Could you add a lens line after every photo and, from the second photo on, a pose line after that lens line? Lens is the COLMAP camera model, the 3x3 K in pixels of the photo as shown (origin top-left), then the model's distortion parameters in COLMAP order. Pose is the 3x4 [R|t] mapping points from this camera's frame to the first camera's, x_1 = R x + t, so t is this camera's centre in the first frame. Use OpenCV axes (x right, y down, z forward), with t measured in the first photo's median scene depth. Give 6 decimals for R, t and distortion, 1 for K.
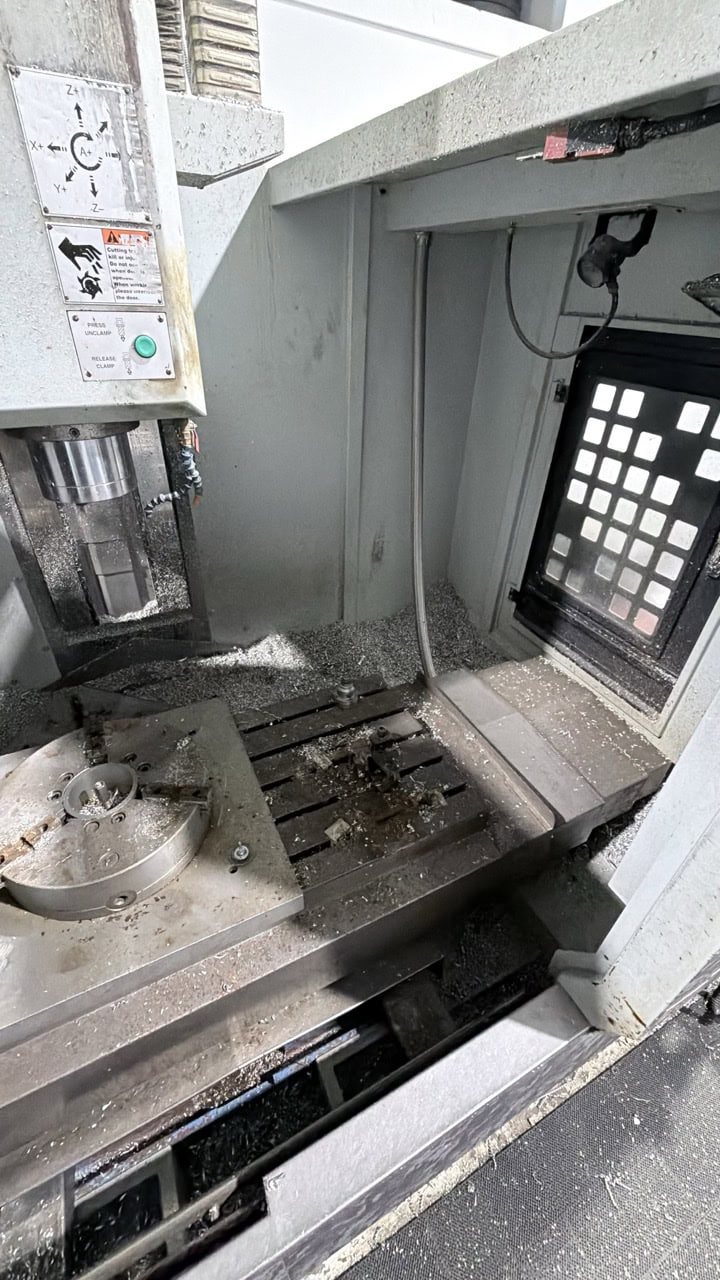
lens RADIAL K [[508.1, 0, 359.3], [0, 508.1, 636.5], [0, 0, 1]] dist [0.002865, -0.000170]
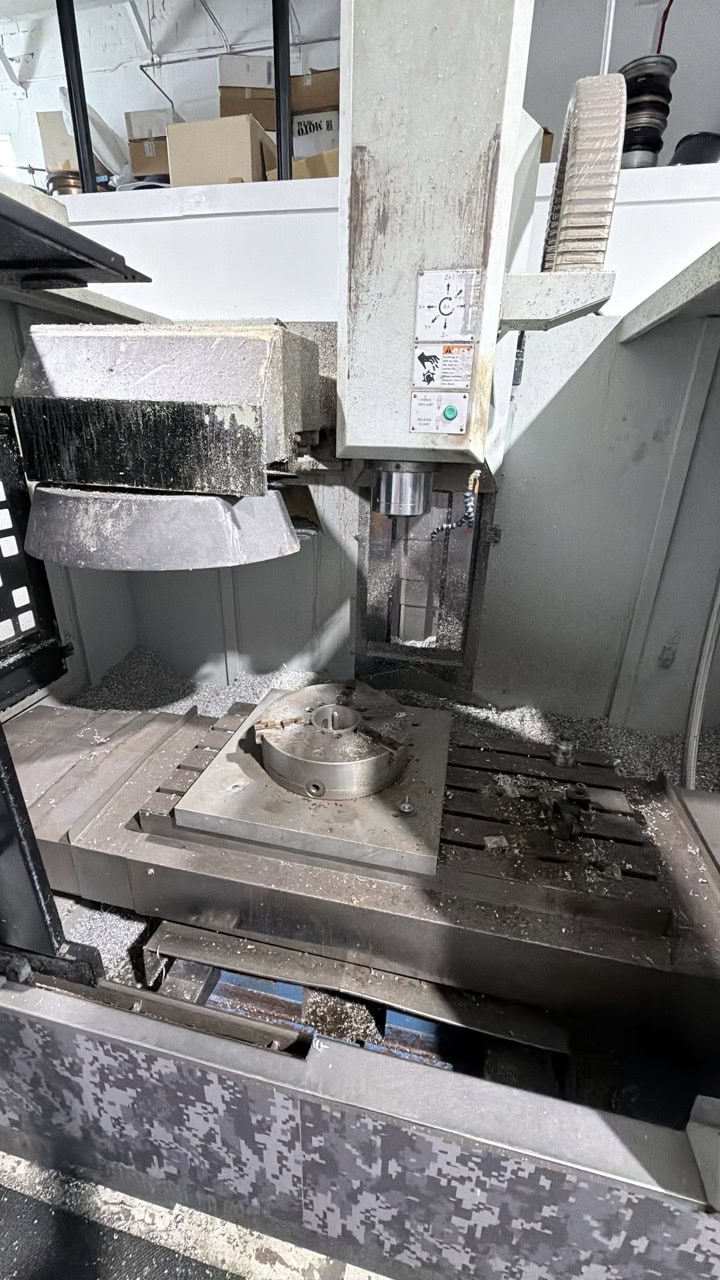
lens RADIAL K [[508.1, 0, 360.4], [0, 508.1, 637.5], [0, 0, 1]] dist [0.002865, -0.000170]
pose [[0.784227, 0.223416, -0.578855, 0.223621], [-0.350765, 0.929178, -0.116585, 0.185448], [0.511812, 0.294471, 0.807053, -0.101688]]
